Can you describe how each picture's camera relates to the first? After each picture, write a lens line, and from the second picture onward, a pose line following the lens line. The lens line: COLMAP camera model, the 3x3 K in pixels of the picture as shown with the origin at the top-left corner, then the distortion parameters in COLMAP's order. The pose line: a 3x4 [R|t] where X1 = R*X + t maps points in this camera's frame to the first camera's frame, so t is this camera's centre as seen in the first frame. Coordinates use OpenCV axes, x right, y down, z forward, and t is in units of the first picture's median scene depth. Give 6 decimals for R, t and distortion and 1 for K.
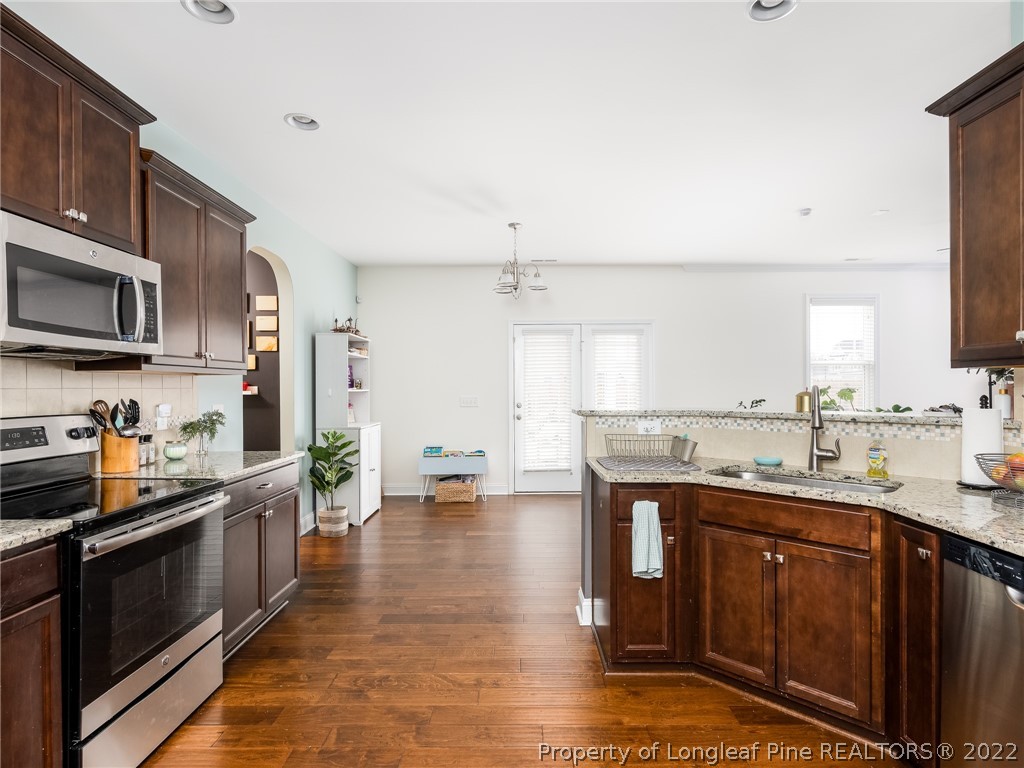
lens RADIAL K [[547.7, 0, 513.7], [0, 547.7, 389.2], [0, 0, 1]] dist [0.015065, -0.000249]
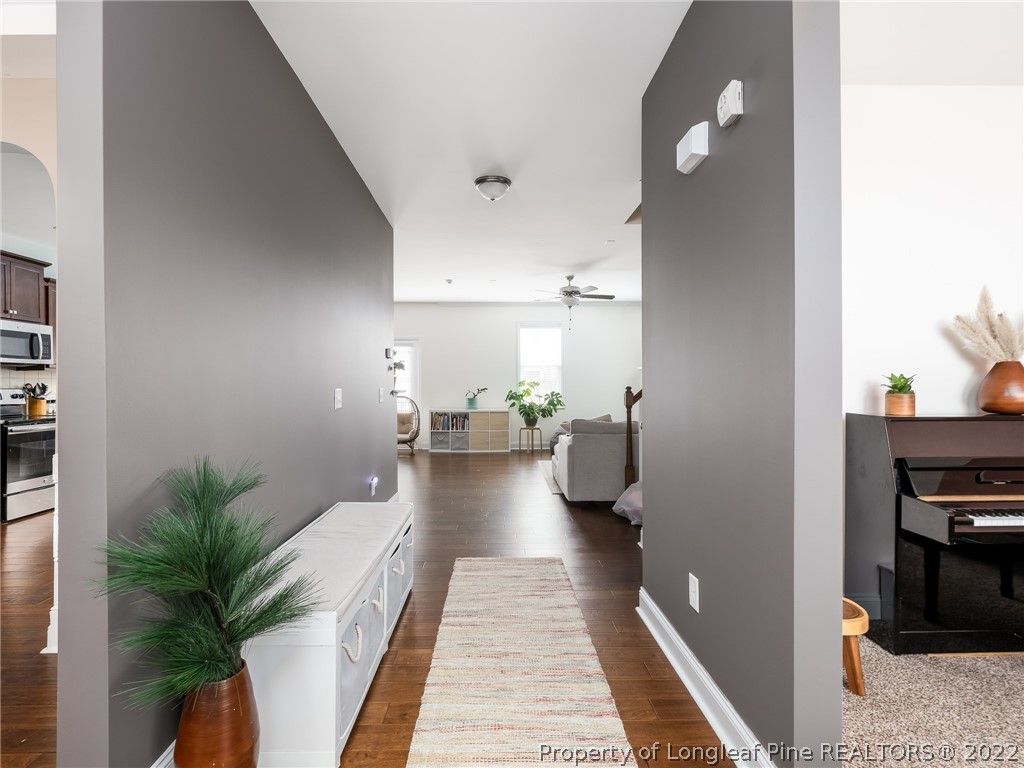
lens RADIAL K [[547.7, 0, 510.2], [0, 547.7, 386.6], [0, 0, 1]] dist [0.015065, -0.000249]
pose [[0.999894, 0.001373, -0.014513, 1.394303], [-0.001456, 0.999983, -0.005704, 0.045825], [0.014505, 0.005725, 0.999878, -1.381721]]
